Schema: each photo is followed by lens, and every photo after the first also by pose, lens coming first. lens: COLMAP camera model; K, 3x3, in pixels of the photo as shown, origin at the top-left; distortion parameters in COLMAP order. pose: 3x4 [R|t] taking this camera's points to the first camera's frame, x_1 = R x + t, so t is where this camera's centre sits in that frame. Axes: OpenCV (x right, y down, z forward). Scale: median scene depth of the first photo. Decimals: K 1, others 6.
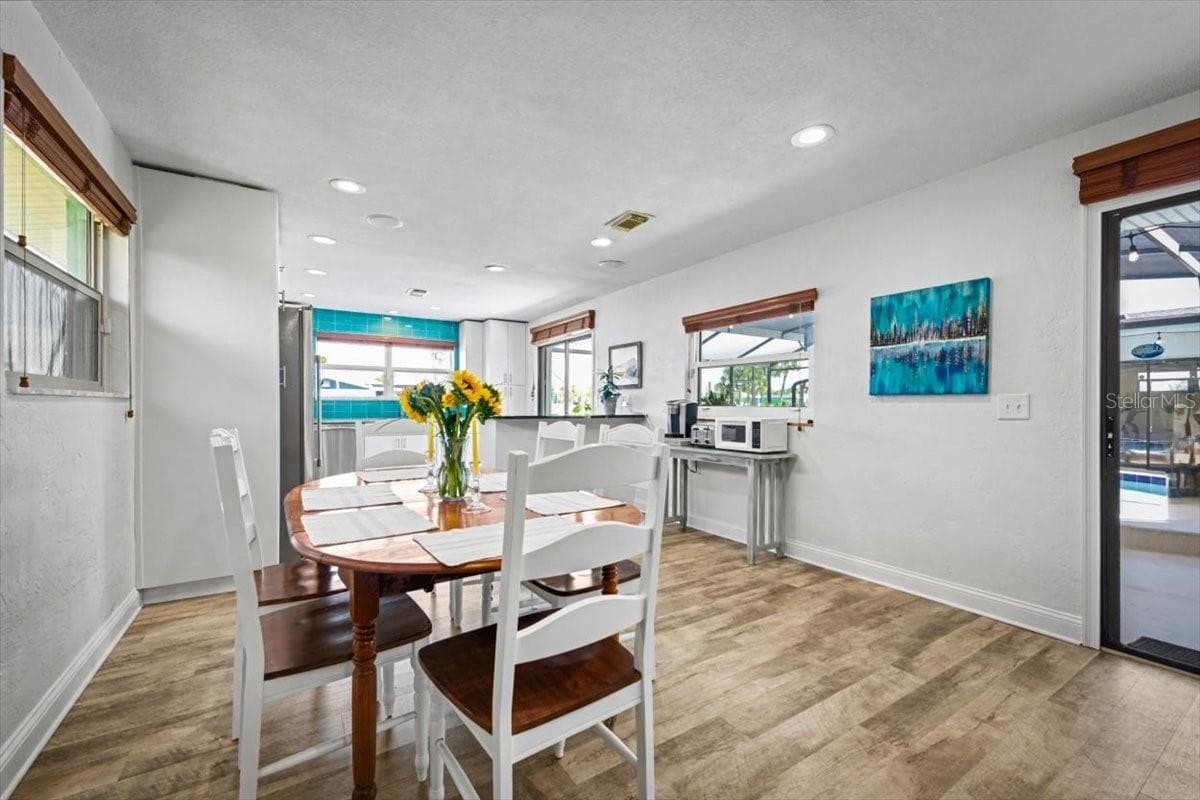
lens RADIAL K [[497.2, 0, 601.7], [0, 497.2, 404.6], [0, 0, 1]] dist [0.000025, 0.000881]
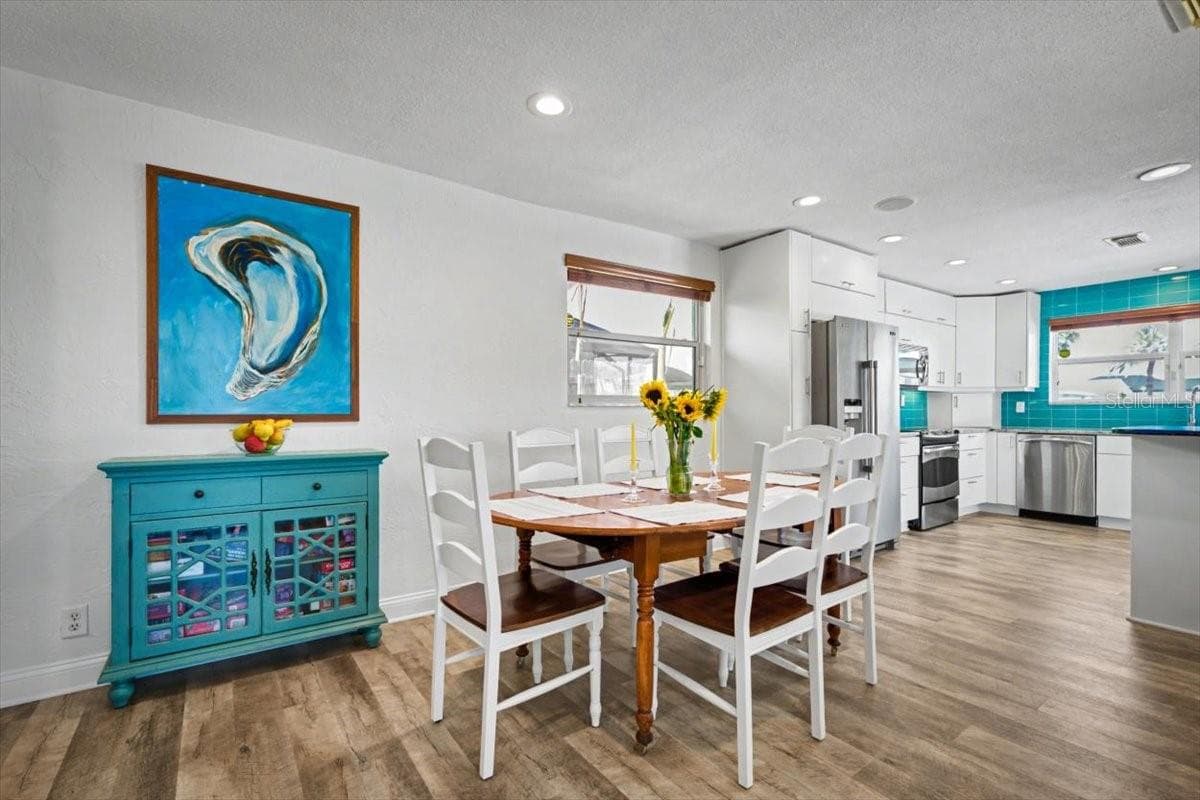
lens RADIAL K [[540.4, 0, 598.6], [0, 540.4, 408.9], [0, 0, 1]] dist [-0.003170, -0.001003]
pose [[0.046110, -0.005218, -0.998923, 0.381636], [0.003874, 0.999980, -0.005045, -0.000036], [0.998929, -0.003637, 0.046129, 0.324212]]
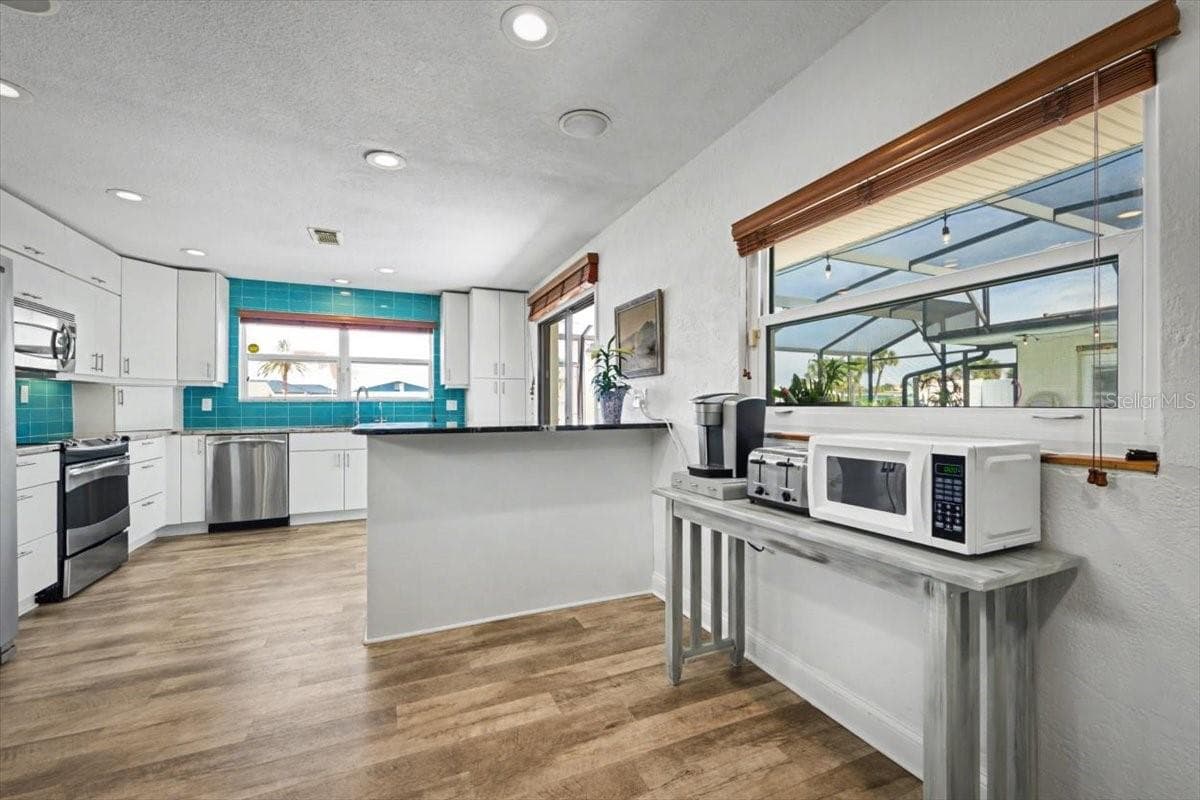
lens RADIAL K [[497.2, 0, 600.5], [0, 497.2, 405.1], [0, 0, 1]] dist [0.000025, 0.000881]
pose [[0.987866, -0.007991, -0.155100, 0.108450], [0.008021, 0.999968, -0.000432, 0.000705], [0.155099, -0.000817, 0.987899, 0.498146]]
